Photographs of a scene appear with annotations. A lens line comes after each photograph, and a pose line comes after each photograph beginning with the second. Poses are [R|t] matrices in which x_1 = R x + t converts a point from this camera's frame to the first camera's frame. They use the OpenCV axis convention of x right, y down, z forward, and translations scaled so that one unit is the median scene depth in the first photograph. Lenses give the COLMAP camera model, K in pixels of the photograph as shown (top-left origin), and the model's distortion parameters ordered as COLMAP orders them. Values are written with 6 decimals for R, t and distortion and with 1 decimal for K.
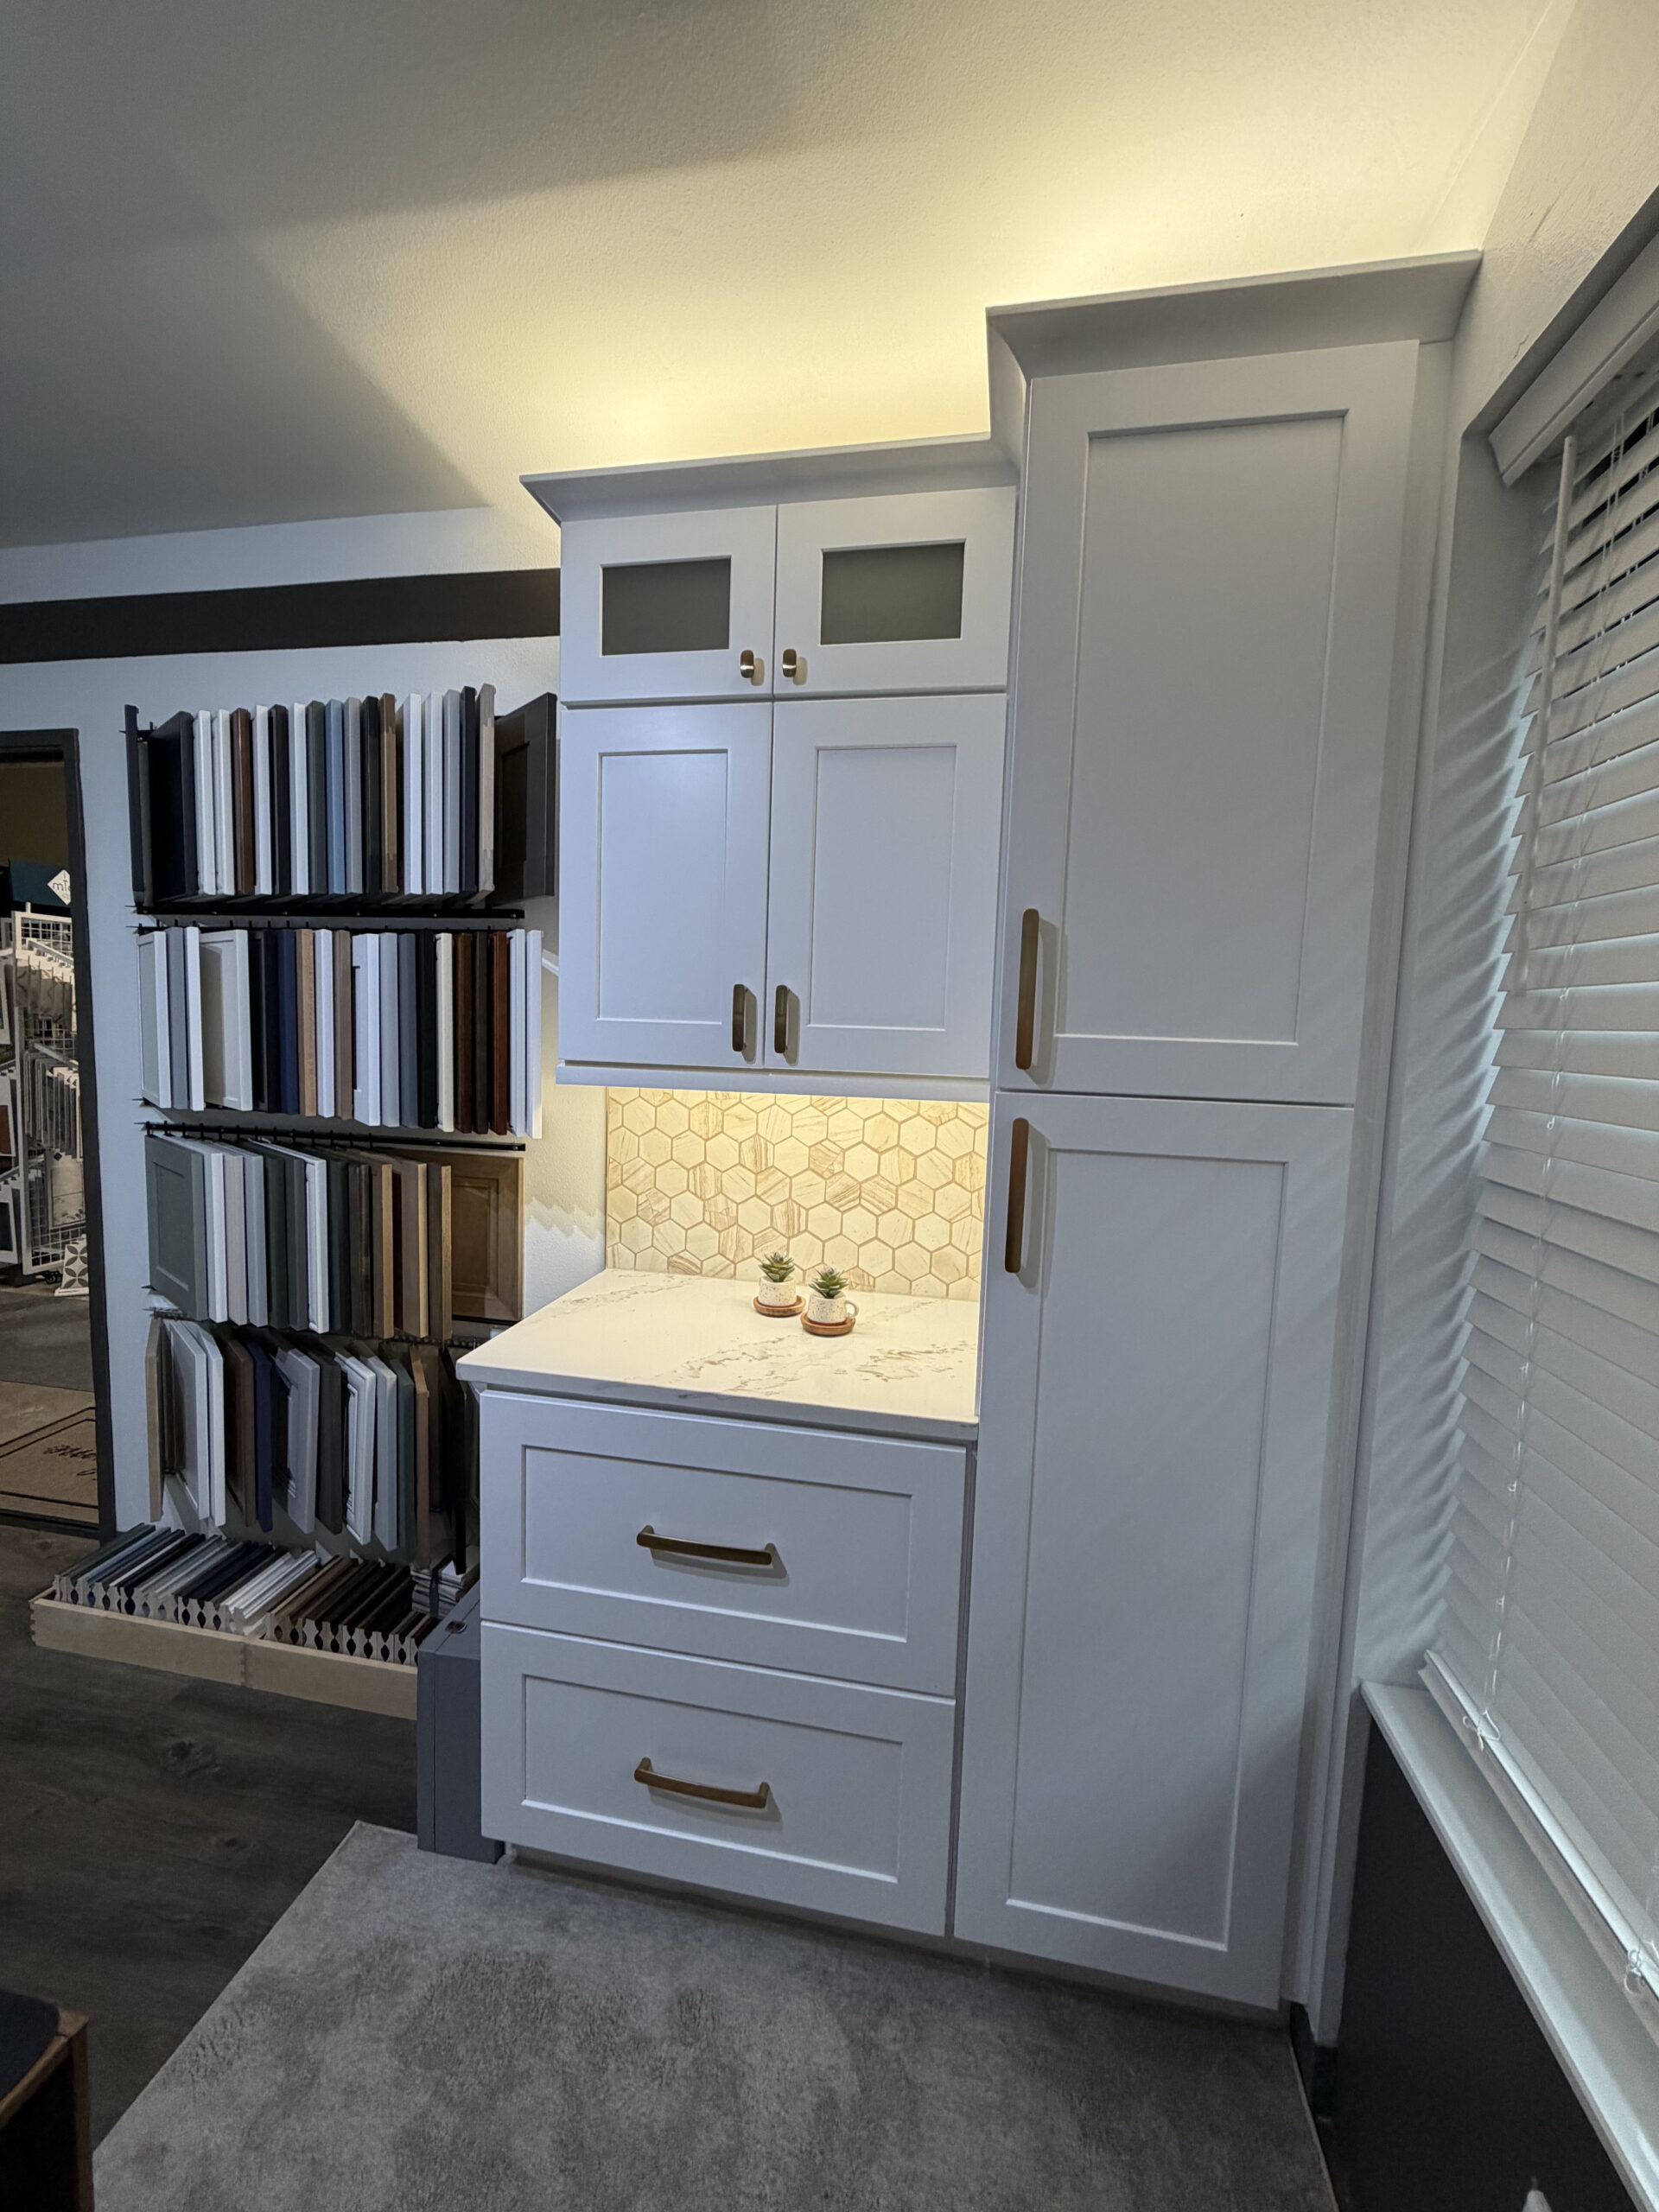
lens RADIAL K [[898.1, 0, 834.7], [0, 898.1, 1092.8], [0, 0, 1]] dist [-0.003501, -0.000051]
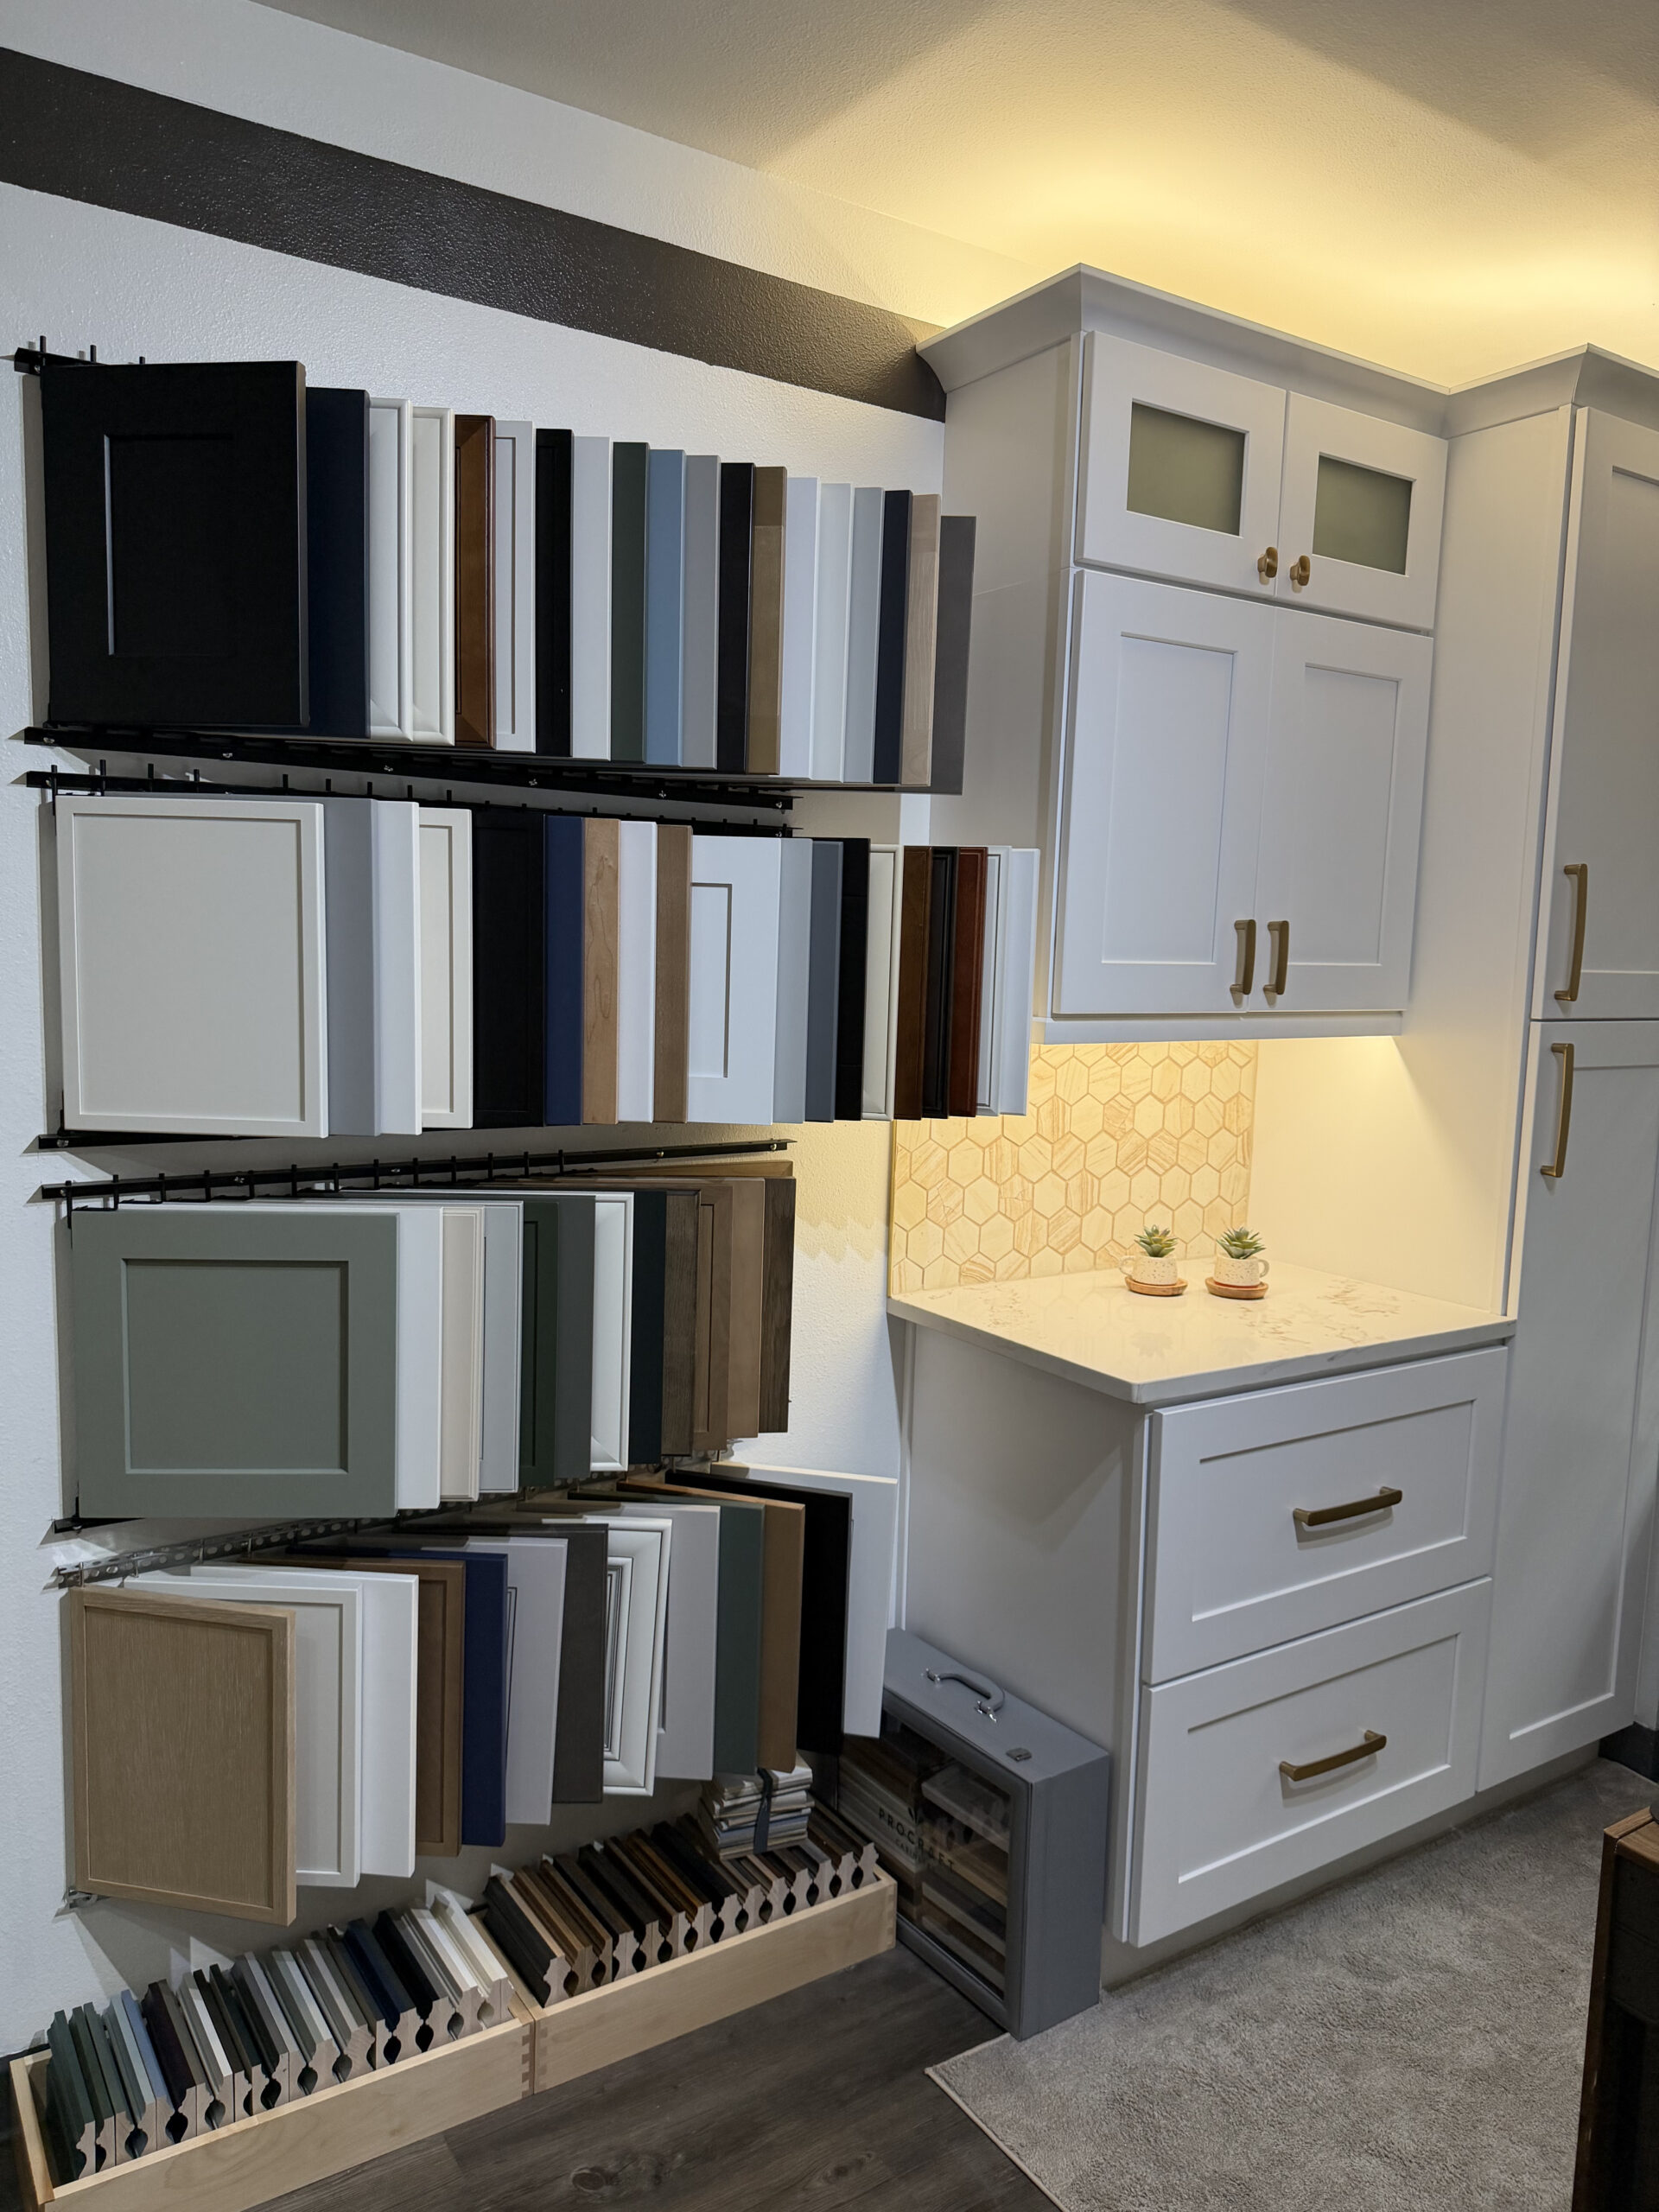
lens RADIAL K [[1554.0, 0, 832.3], [0, 1554.0, 1115.5], [0, 0, 1]] dist [0.079166, -0.126490]
pose [[0.714998, -0.090188, 0.693285, -1.249928], [0.052269, 0.995765, 0.075632, -0.054041], [-0.697170, -0.017840, 0.716684, 0.134387]]
